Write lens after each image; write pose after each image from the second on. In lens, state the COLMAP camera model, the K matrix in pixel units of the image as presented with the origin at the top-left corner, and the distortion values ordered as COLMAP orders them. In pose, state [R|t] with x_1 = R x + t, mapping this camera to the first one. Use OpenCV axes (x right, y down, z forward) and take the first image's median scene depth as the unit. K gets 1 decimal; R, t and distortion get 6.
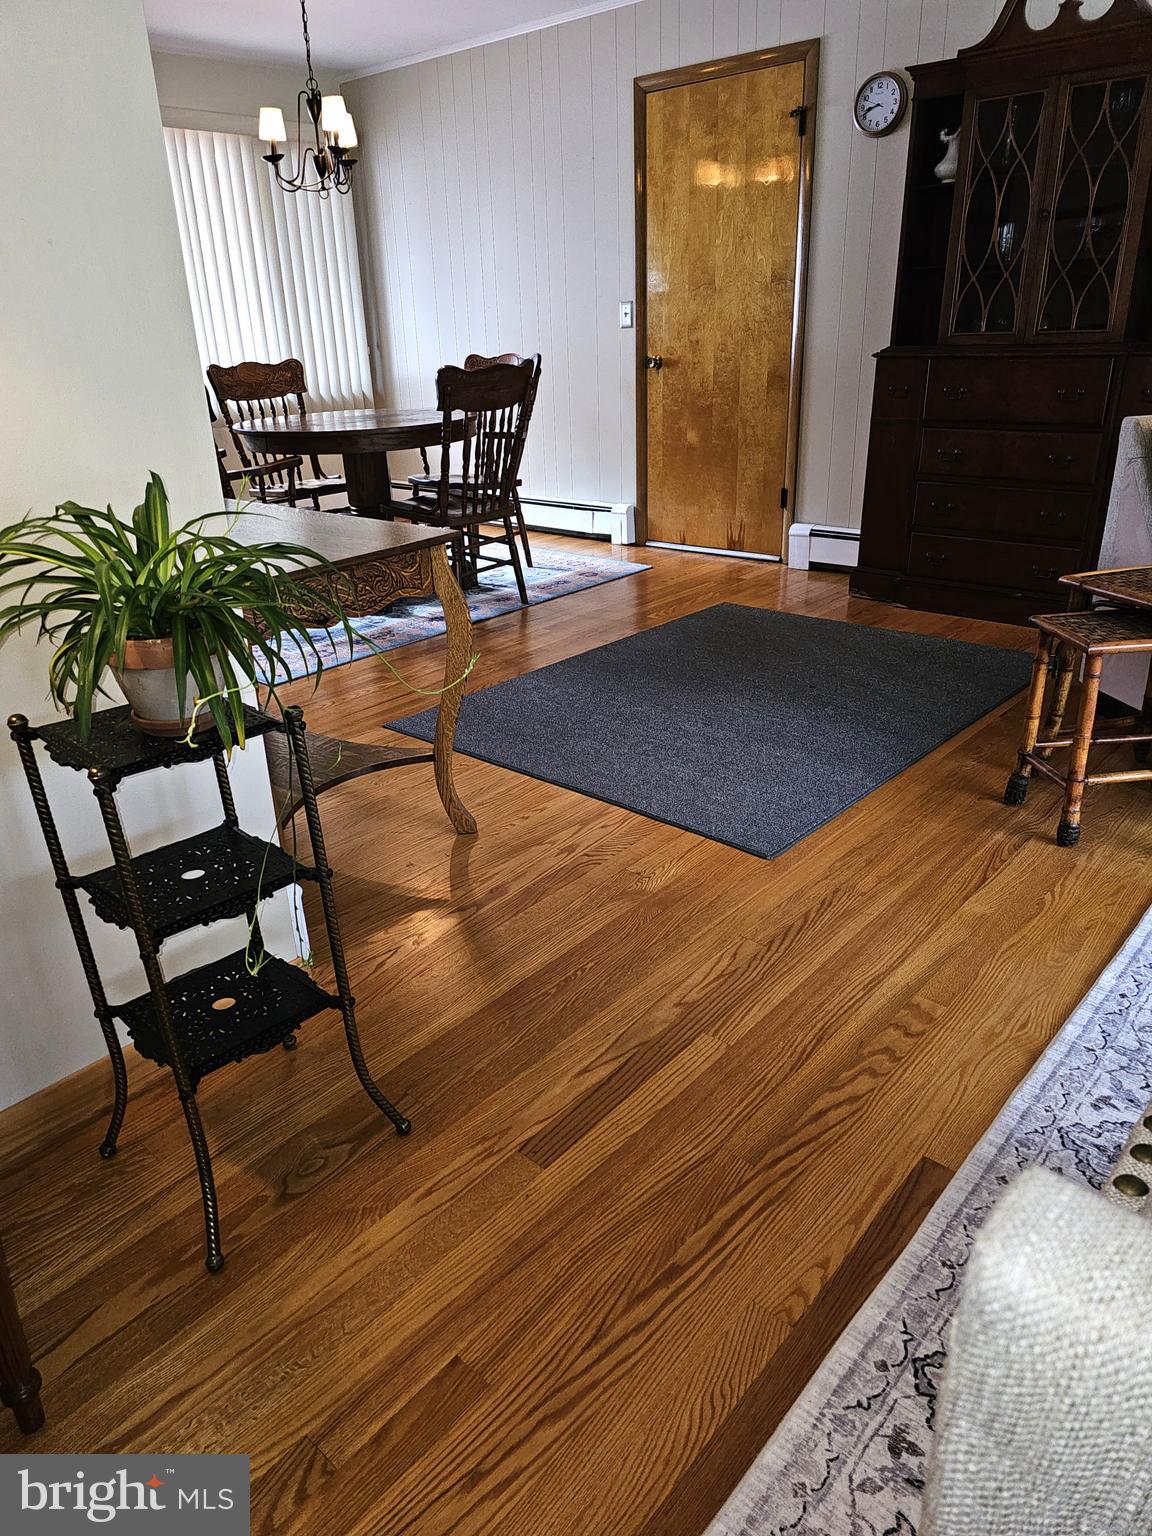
lens RADIAL K [[1026.9, 0, 564.6], [0, 1026.9, 769.7], [0, 0, 1]] dist [0.051452, -0.043463]
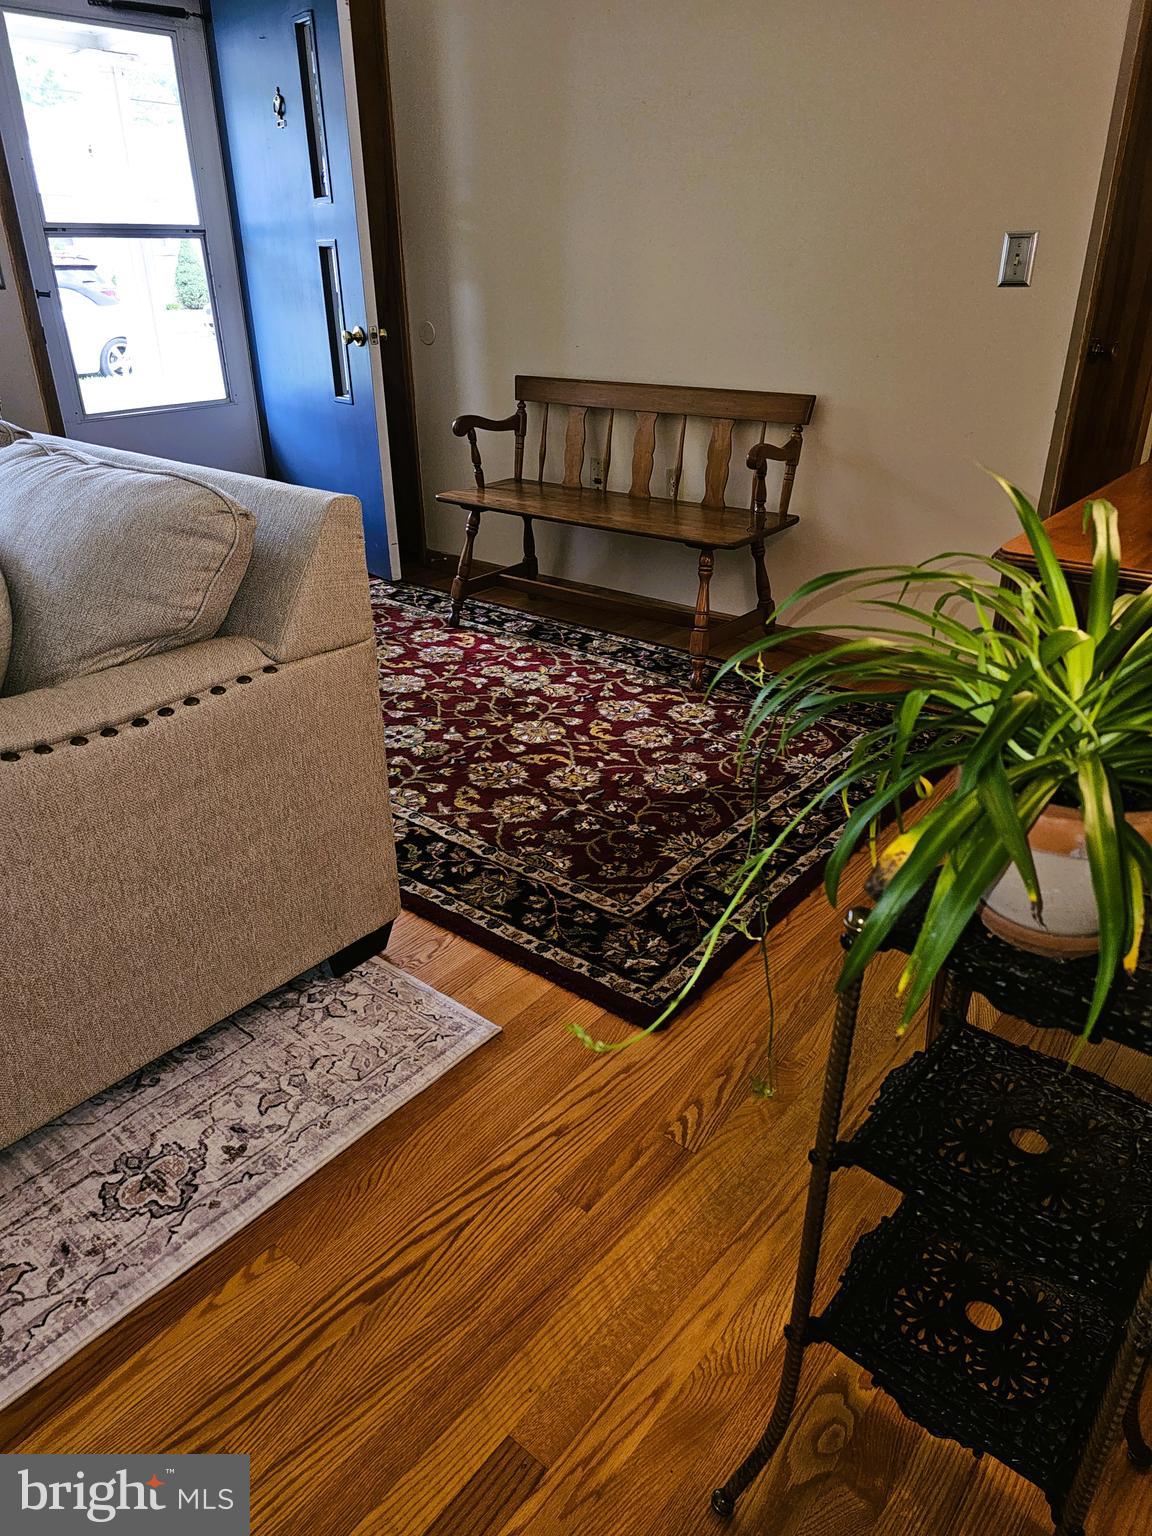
lens RADIAL K [[1026.9, 0, 564.6], [0, 1026.9, 769.7], [0, 0, 1]] dist [0.051452, -0.043463]
pose [[-0.998248, 0.058042, -0.011476, -0.057836], [0.028621, 0.643479, 0.764928, -0.359416], [0.051783, 0.763260, -0.644013, 0.825141]]
